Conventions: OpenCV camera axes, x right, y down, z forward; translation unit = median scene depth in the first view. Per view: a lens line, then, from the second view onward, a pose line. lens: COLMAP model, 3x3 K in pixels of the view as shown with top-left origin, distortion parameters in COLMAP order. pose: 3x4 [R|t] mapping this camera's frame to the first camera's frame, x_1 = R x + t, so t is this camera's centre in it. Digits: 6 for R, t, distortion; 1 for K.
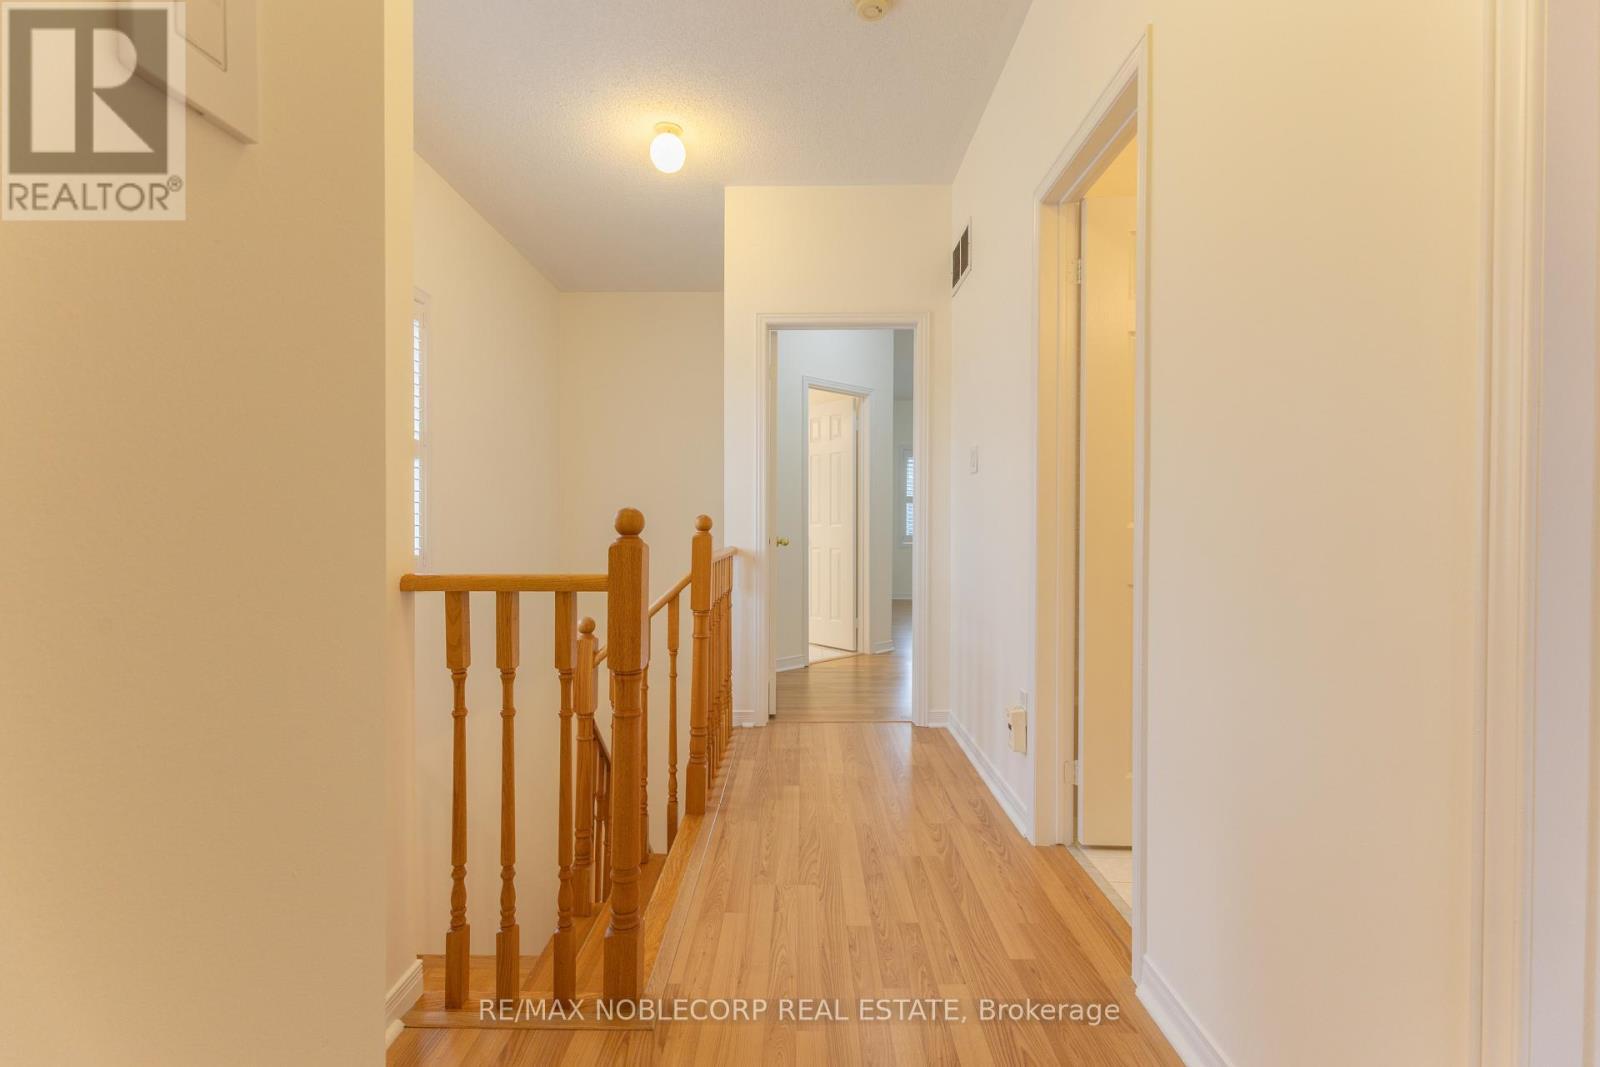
lens RADIAL K [[718.1, 0, 799.2], [0, 718.1, 532.0], [0, 0, 1]] dist [0.002094, -0.000040]
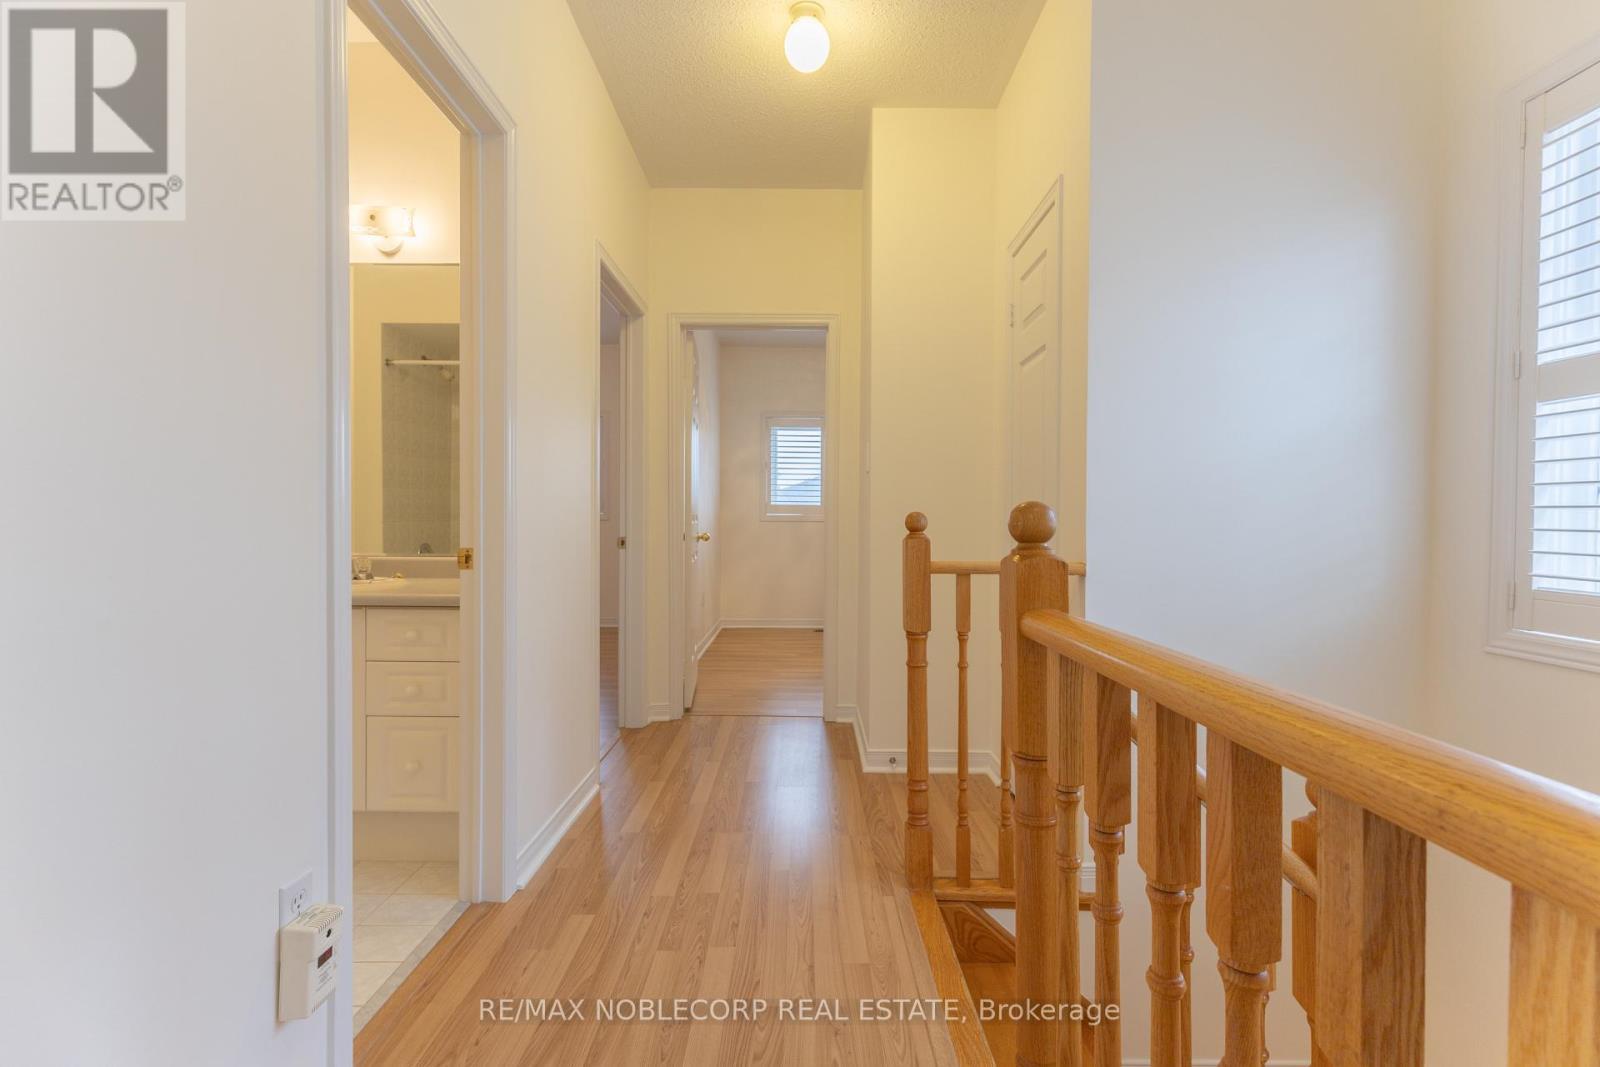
lens RADIAL K [[718.1, 0, 798.7], [0, 718.1, 528.4], [0, 0, 1]] dist [0.002094, -0.000040]
pose [[-0.999990, -0.004252, -0.001537, -0.013803], [-0.004267, 0.999947, 0.009355, -0.011824], [0.001498, 0.009362, -0.999955, 1.945605]]
